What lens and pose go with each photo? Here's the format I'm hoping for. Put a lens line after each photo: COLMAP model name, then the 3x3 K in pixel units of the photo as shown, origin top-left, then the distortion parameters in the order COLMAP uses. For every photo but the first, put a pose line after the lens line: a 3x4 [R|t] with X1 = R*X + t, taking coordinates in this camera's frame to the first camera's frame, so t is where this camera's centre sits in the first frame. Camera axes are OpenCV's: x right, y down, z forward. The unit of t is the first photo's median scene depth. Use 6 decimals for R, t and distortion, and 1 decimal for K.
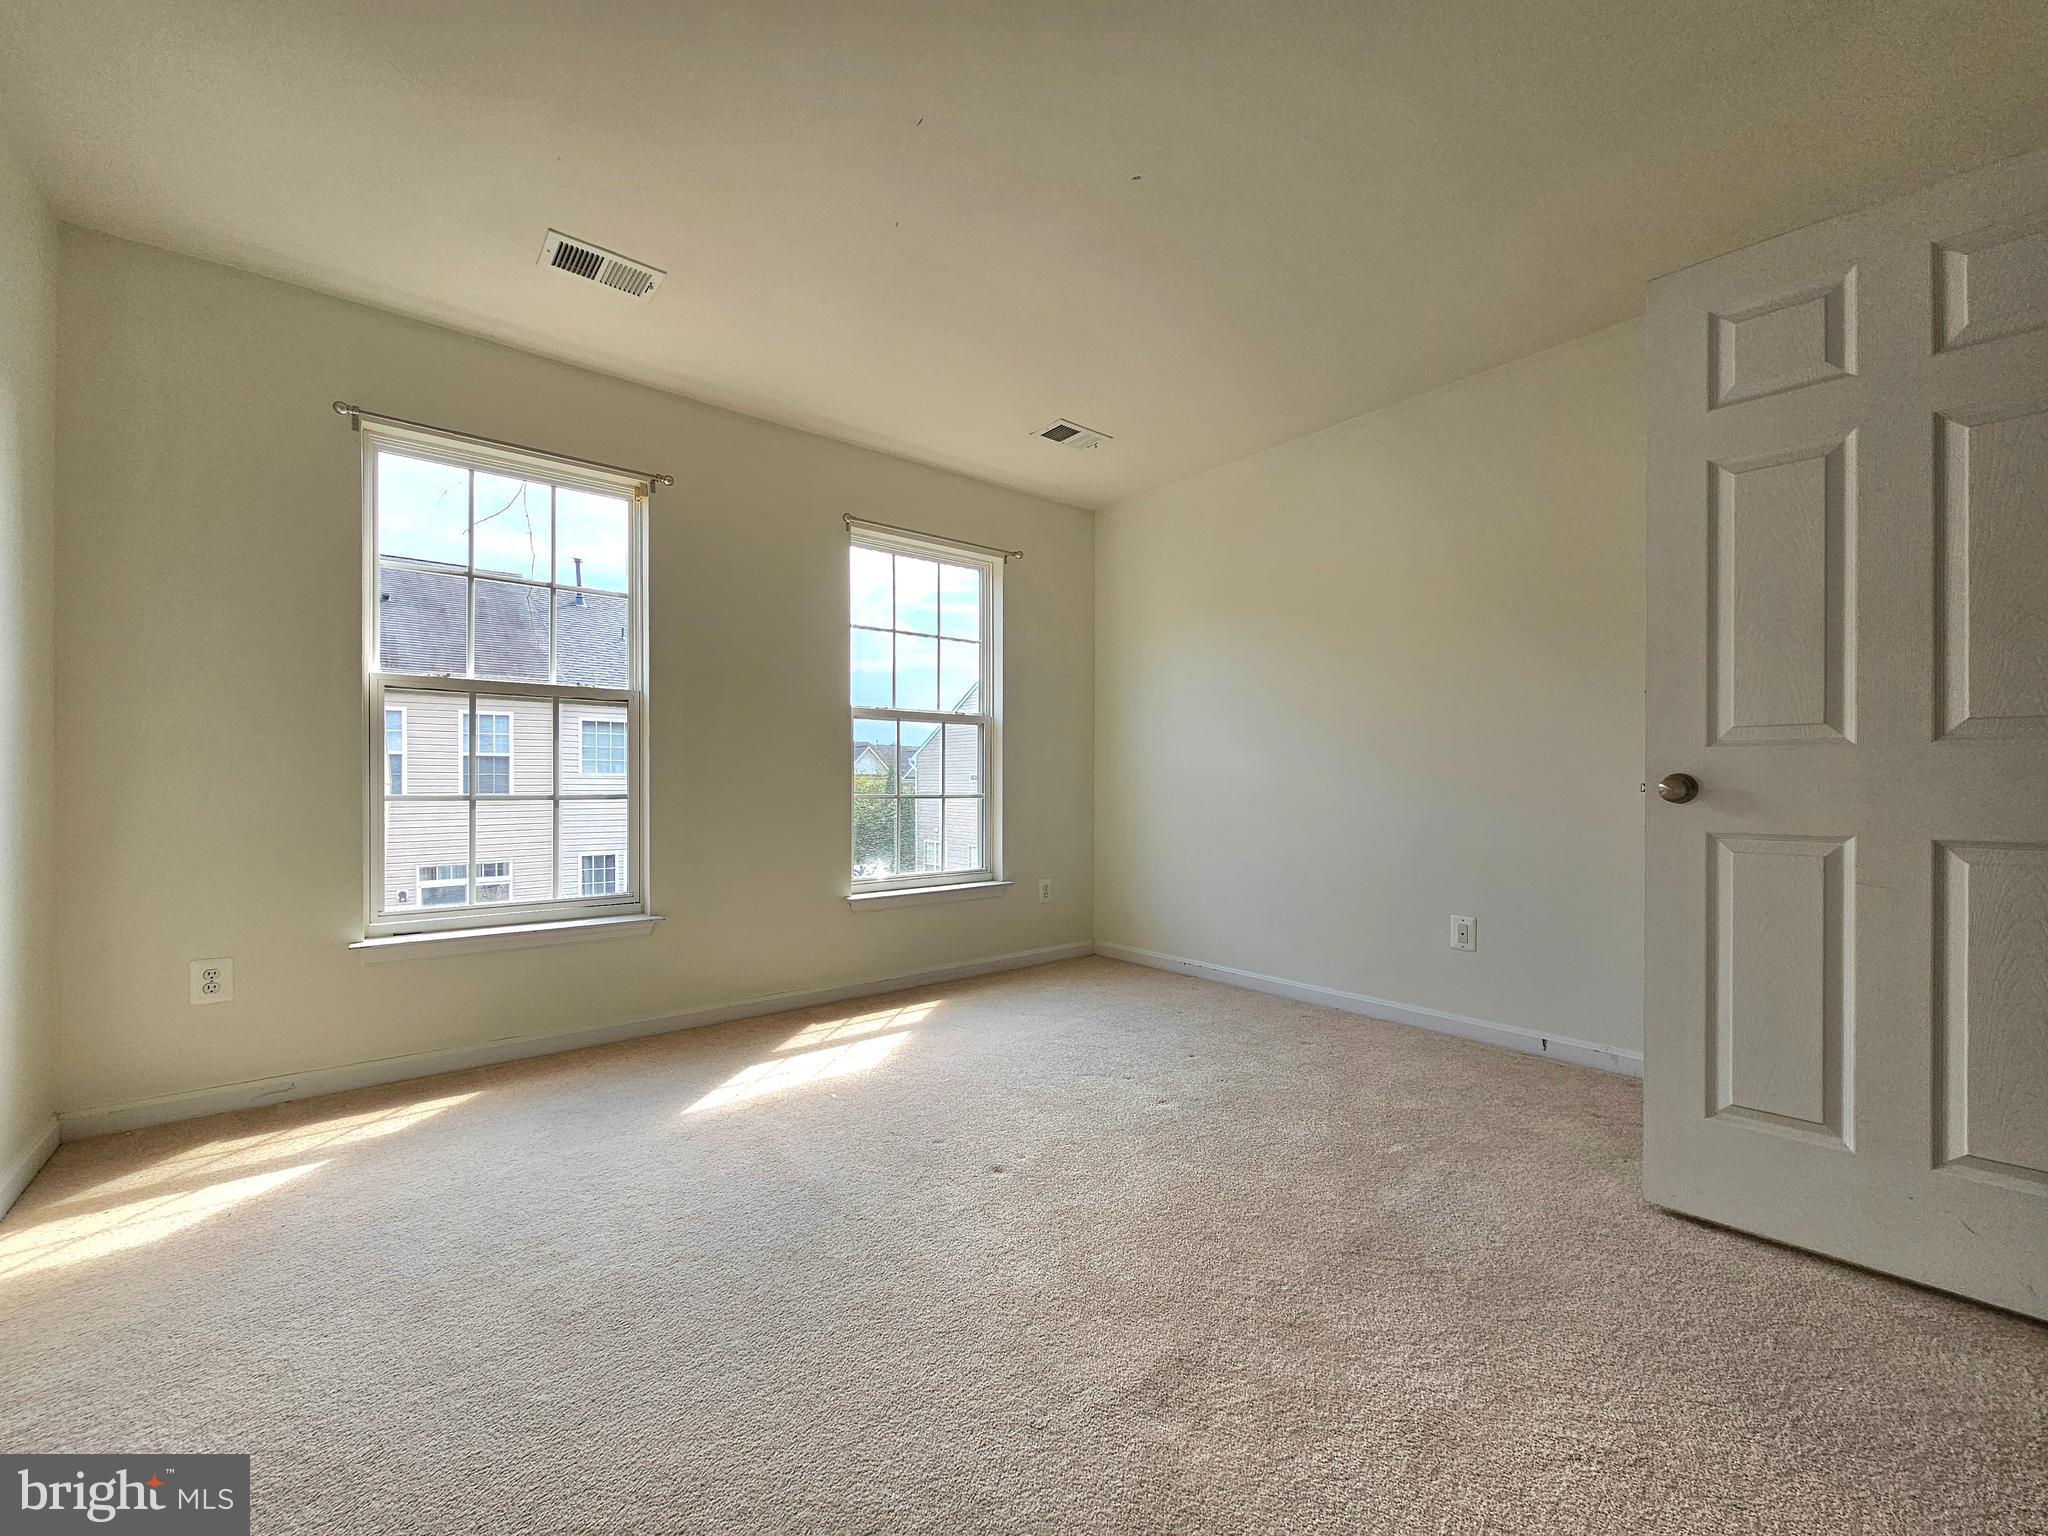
lens RADIAL K [[848.4, 0, 1018.6], [0, 848.4, 785.8], [0, 0, 1]] dist [-0.000932, 0.001133]
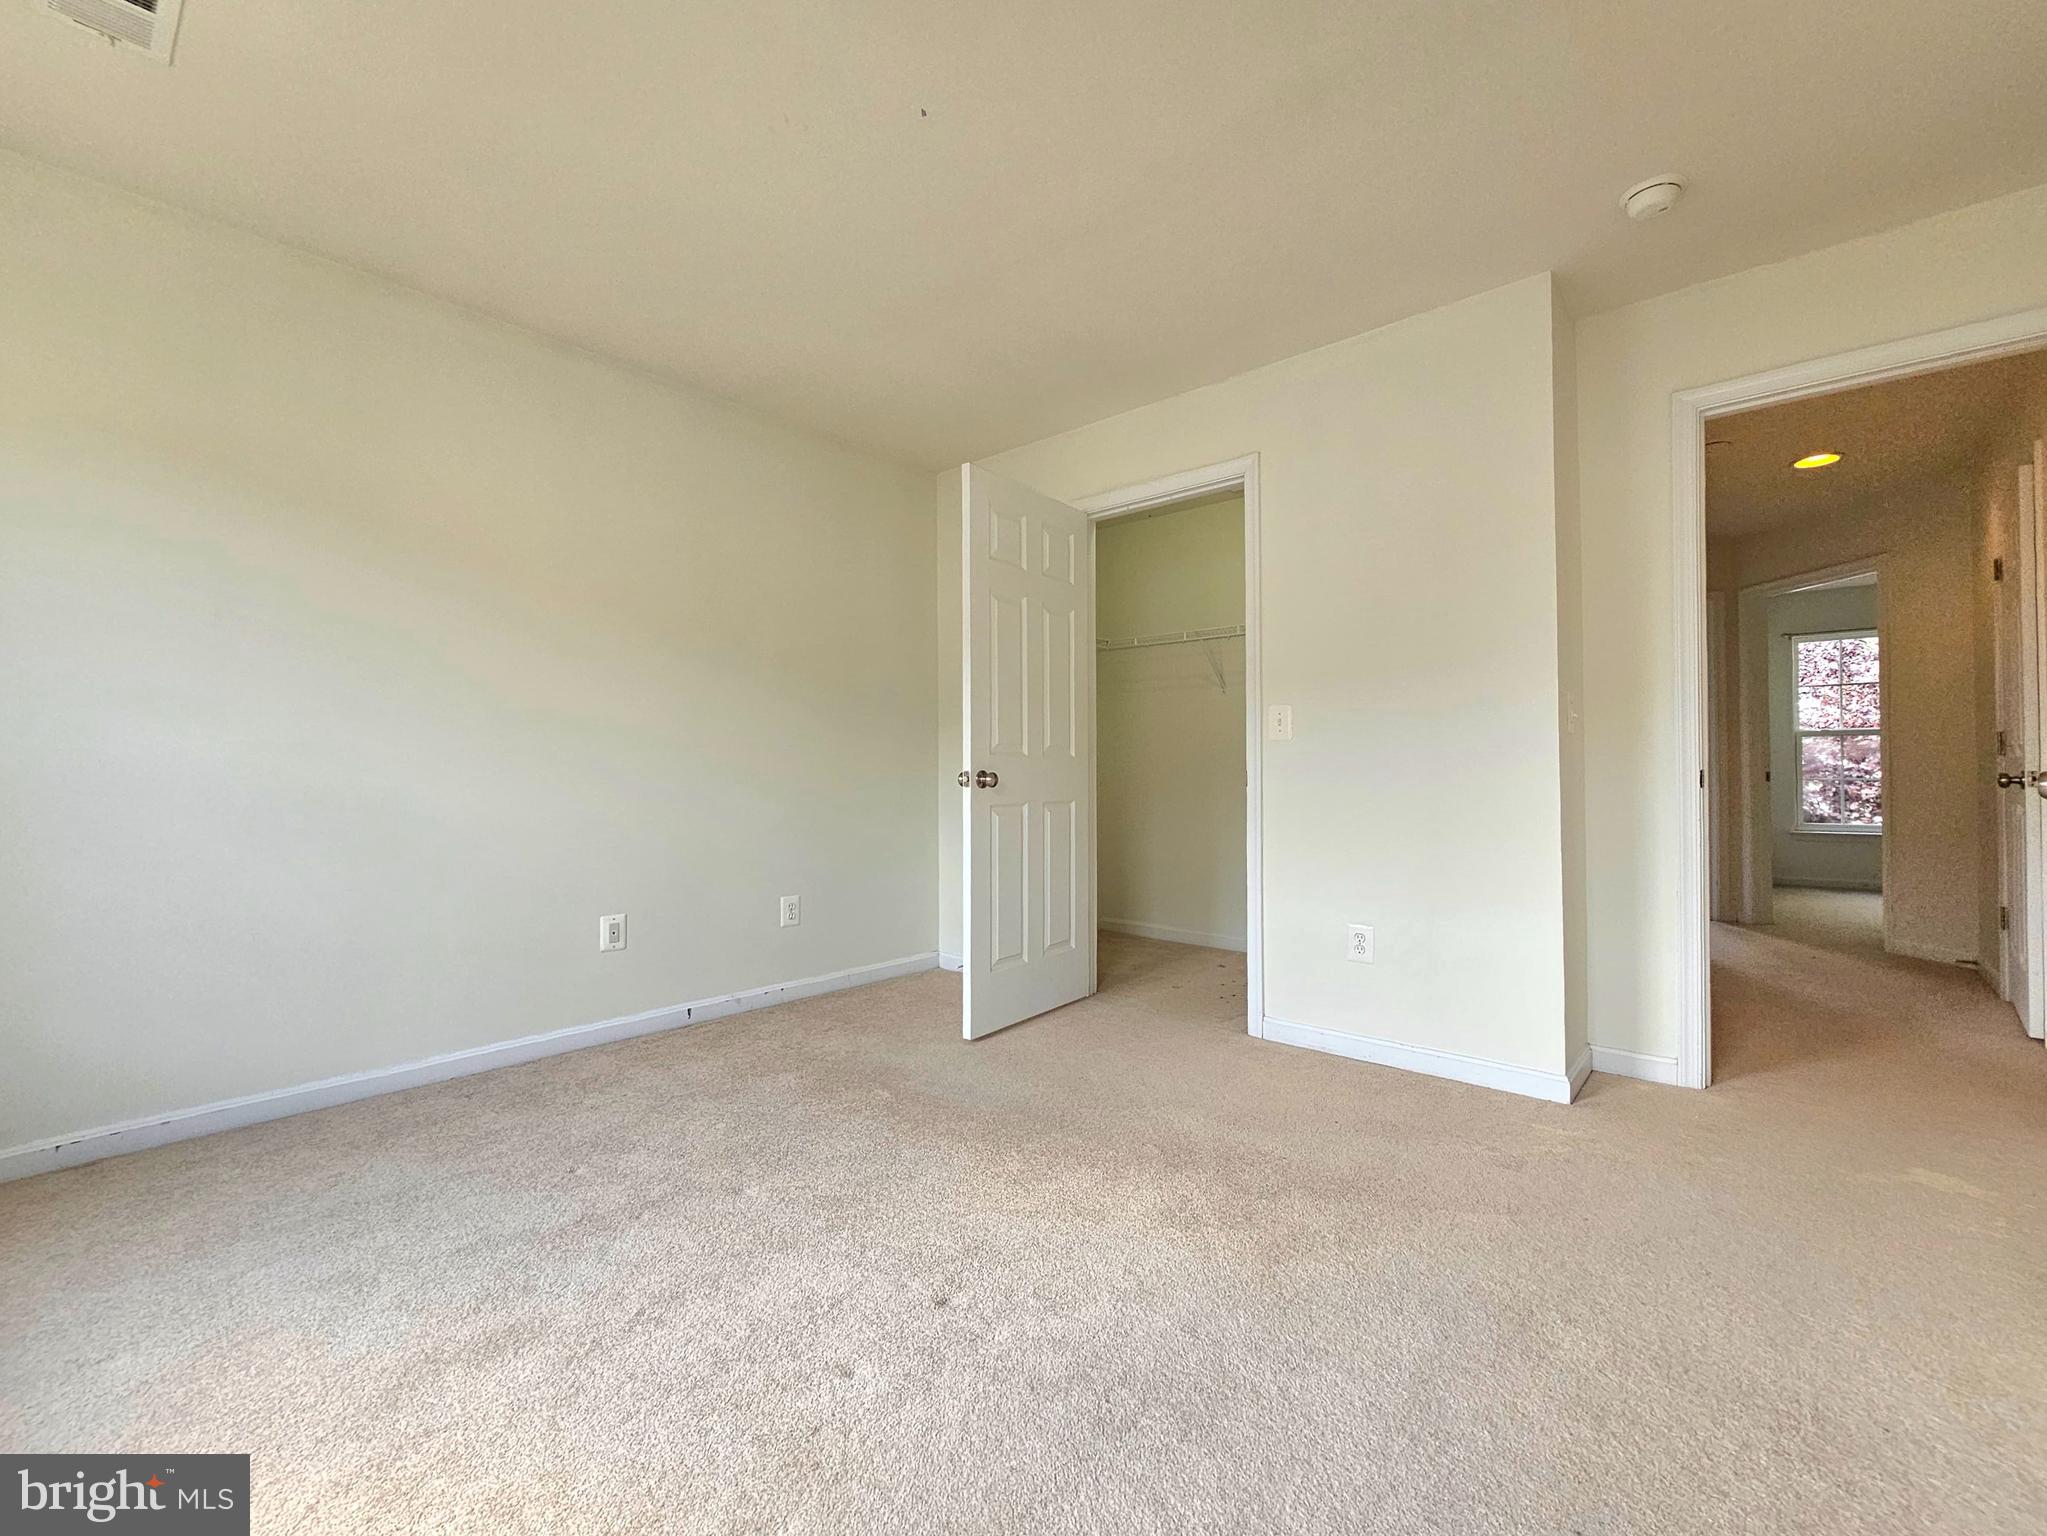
lens RADIAL K [[848.0, 0, 1018.1], [0, 848.0, 785.8], [0, 0, 1]] dist [-0.000932, 0.001133]
pose [[-0.178600, -0.005194, 0.983908, -0.528909], [0.004645, 0.999970, 0.006122, 0.003619], [-0.983911, 0.005664, -0.178571, 0.755181]]
